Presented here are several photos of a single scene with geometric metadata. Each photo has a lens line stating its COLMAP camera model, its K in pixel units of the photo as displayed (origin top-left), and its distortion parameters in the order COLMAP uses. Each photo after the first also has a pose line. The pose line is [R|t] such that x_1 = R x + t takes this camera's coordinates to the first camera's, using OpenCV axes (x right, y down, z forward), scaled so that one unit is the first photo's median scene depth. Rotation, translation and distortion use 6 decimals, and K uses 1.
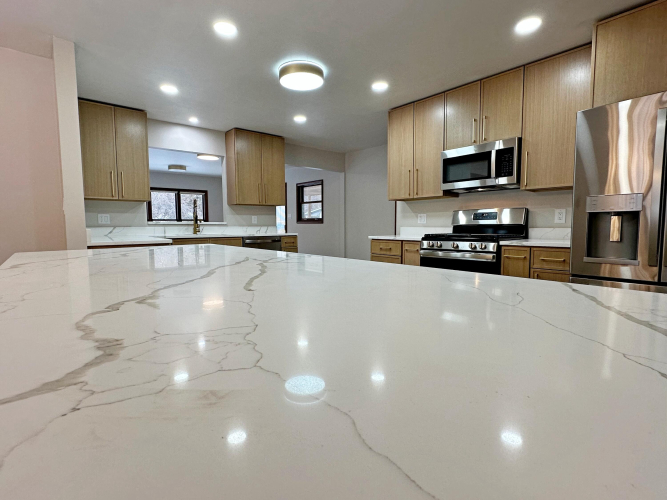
lens RADIAL K [[338.7, 0, 332.1], [0, 338.7, 253.0], [0, 0, 1]] dist [-0.007922, 0.001225]
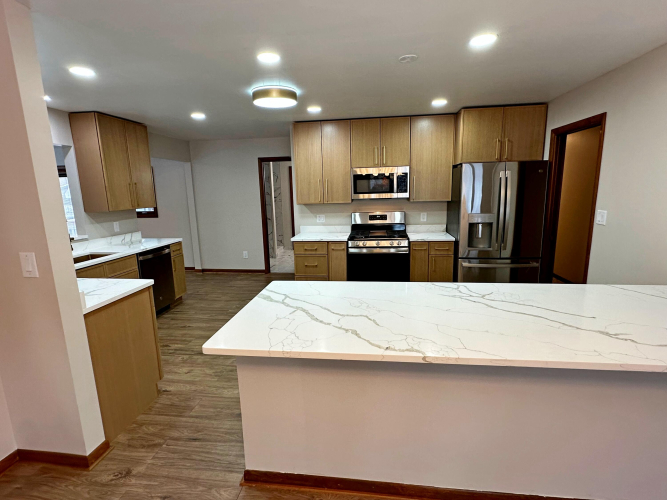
lens RADIAL K [[338.7, 0, 332.1], [0, 338.7, 253.0], [0, 0, 1]] dist [-0.007922, 0.001225]
pose [[0.739921, -0.141365, 0.657673, -0.606178], [0.077786, 0.989092, 0.125089, -0.153009], [-0.668182, -0.041398, 0.742845, 0.100666]]
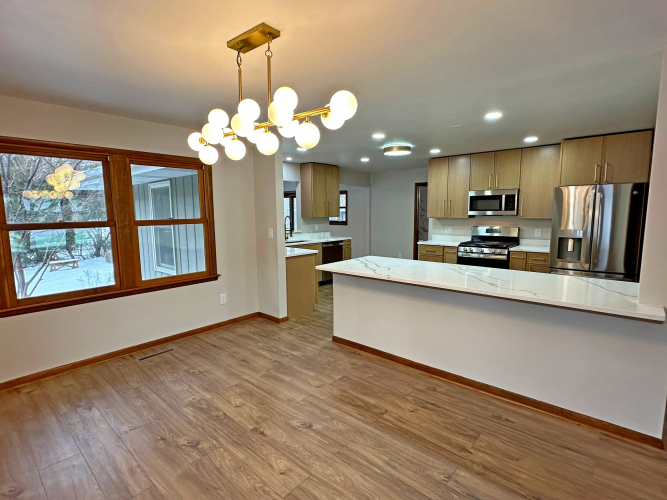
lens RADIAL K [[338.7, 0, 332.1], [0, 338.7, 253.0], [0, 0, 1]] dist [-0.007922, 0.001225]
pose [[0.989901, -0.022277, 0.139997, -0.563542], [0.016182, 0.998877, 0.044524, -0.087584], [-0.140832, -0.041809, 0.989150, -0.528928]]
